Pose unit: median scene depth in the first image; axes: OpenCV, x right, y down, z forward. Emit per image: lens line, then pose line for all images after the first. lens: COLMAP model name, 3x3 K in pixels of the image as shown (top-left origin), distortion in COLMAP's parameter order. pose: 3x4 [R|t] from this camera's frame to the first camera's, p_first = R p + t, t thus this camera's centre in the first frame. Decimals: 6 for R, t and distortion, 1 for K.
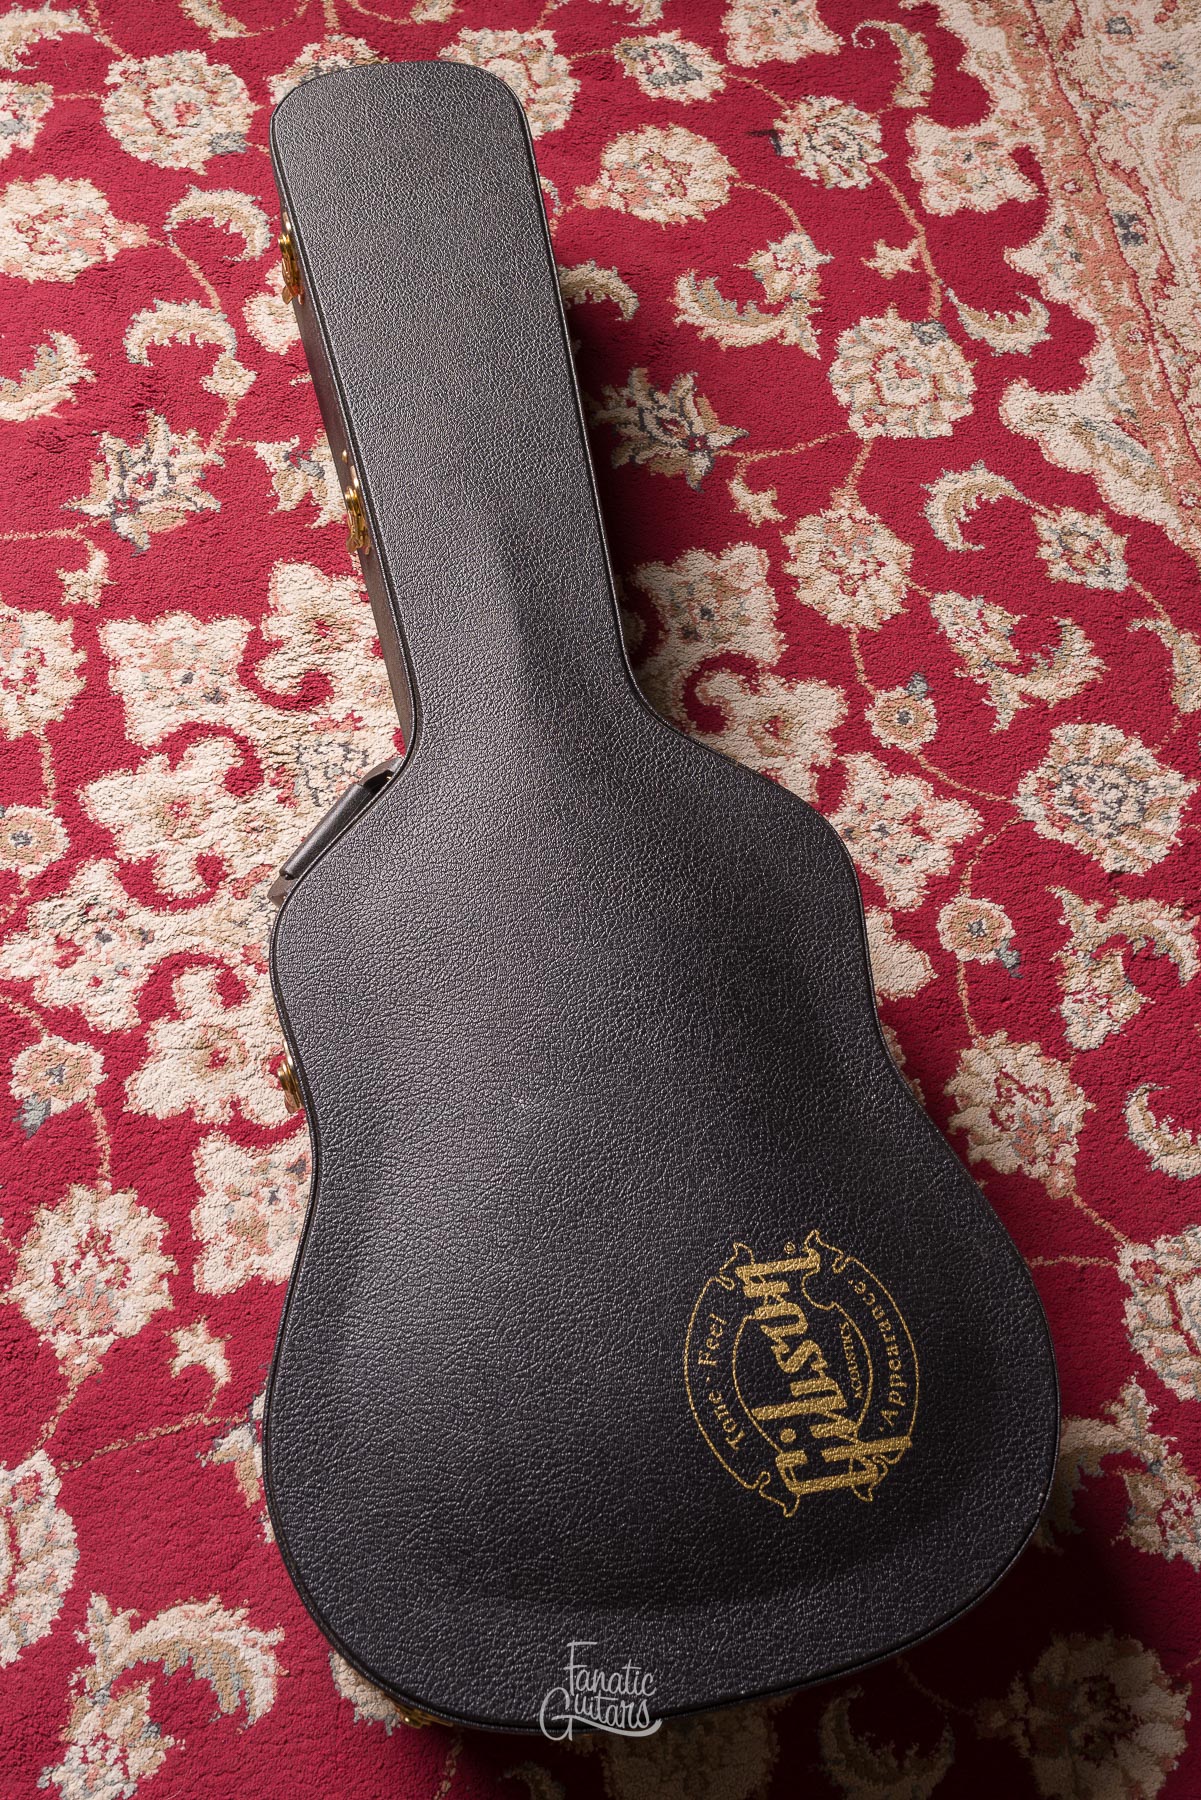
lens RADIAL K [[1733.9, 0, 560.6], [0, 1733.9, 894.0], [0, 0, 1]] dist [-0.002928, 0.007369]
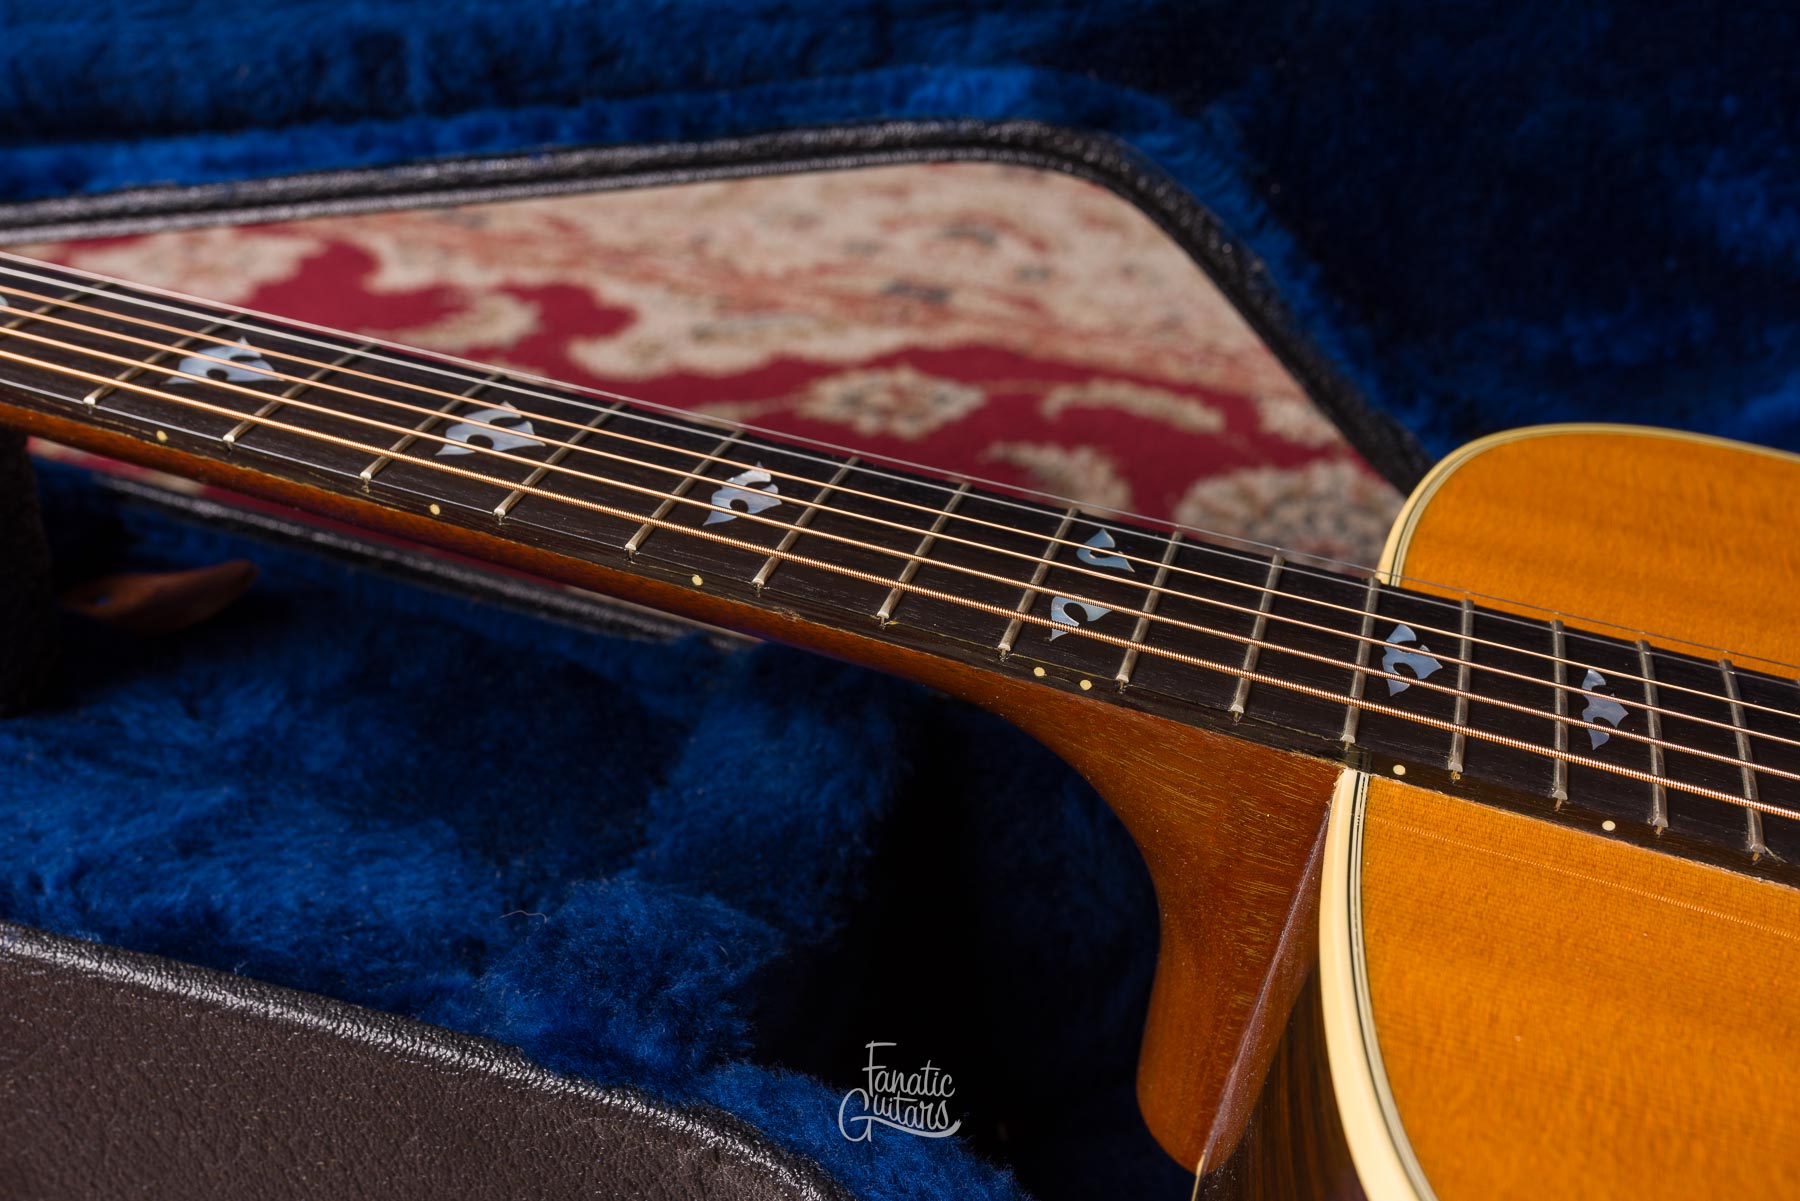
lens RADIAL K [[1801.1, 0, 903.4], [0, 1801.1, 600.5], [0, 0, 1]] dist [0.004725, 0.001749]
pose [[0.480671, -0.496783, 0.722608, -0.187598], [0.817916, 0.551115, -0.165185, -0.059643], [-0.316179, 0.670432, 0.671231, 0.673290]]
